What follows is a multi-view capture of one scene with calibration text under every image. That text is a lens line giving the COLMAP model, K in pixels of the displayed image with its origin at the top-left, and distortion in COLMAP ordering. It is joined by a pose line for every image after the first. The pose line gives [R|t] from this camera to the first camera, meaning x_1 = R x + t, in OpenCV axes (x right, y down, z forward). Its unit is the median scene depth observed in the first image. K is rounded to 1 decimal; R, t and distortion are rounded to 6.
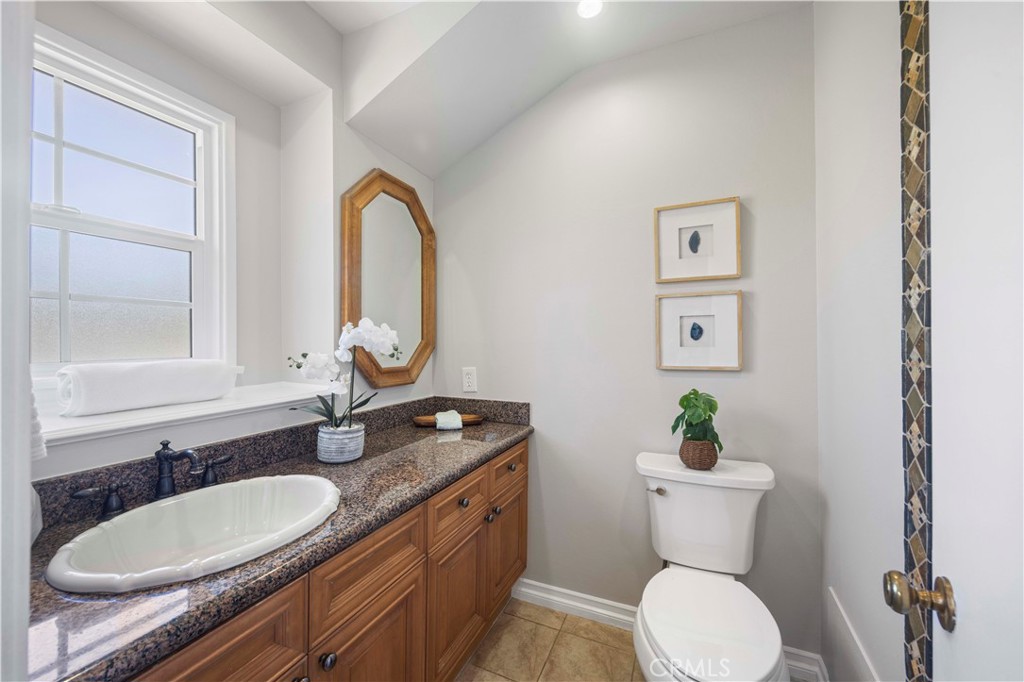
lens RADIAL K [[388.3, 0, 511.5], [0, 388.3, 343.0], [0, 0, 1]] dist [-0.000456, 0.000342]
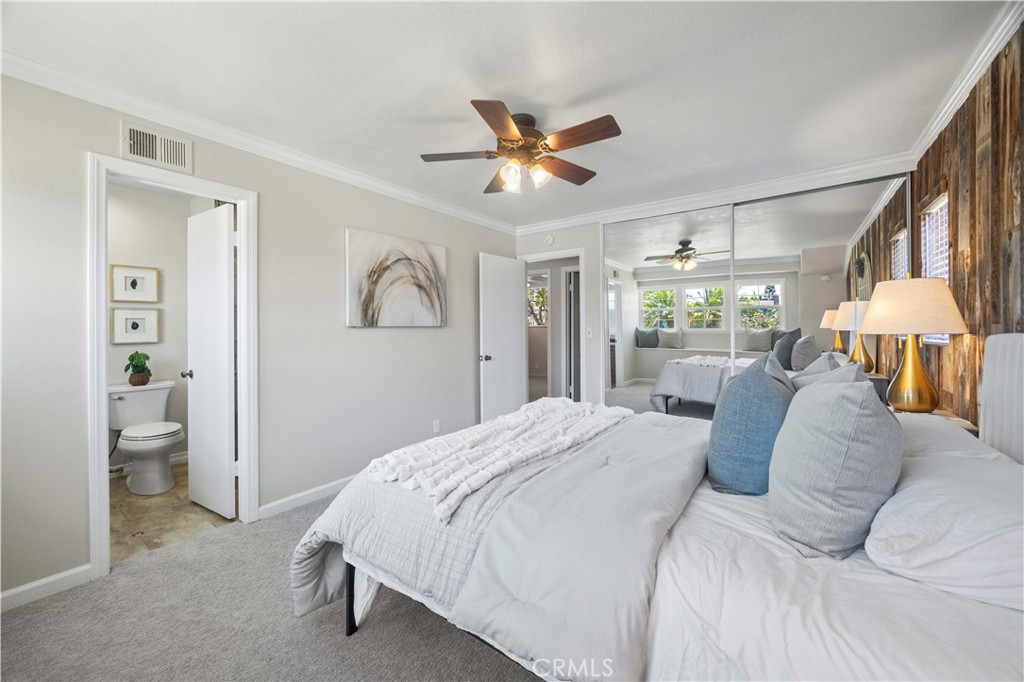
lens RADIAL K [[388.3, 0, 509.7], [0, 388.3, 327.8], [0, 0, 1]] dist [-0.000456, 0.000342]
pose [[0.193438, -0.000428, 0.981112, -1.283910], [-0.005483, 0.999984, 0.001517, -0.033513], [-0.981097, -0.005673, 0.193432, -1.516252]]
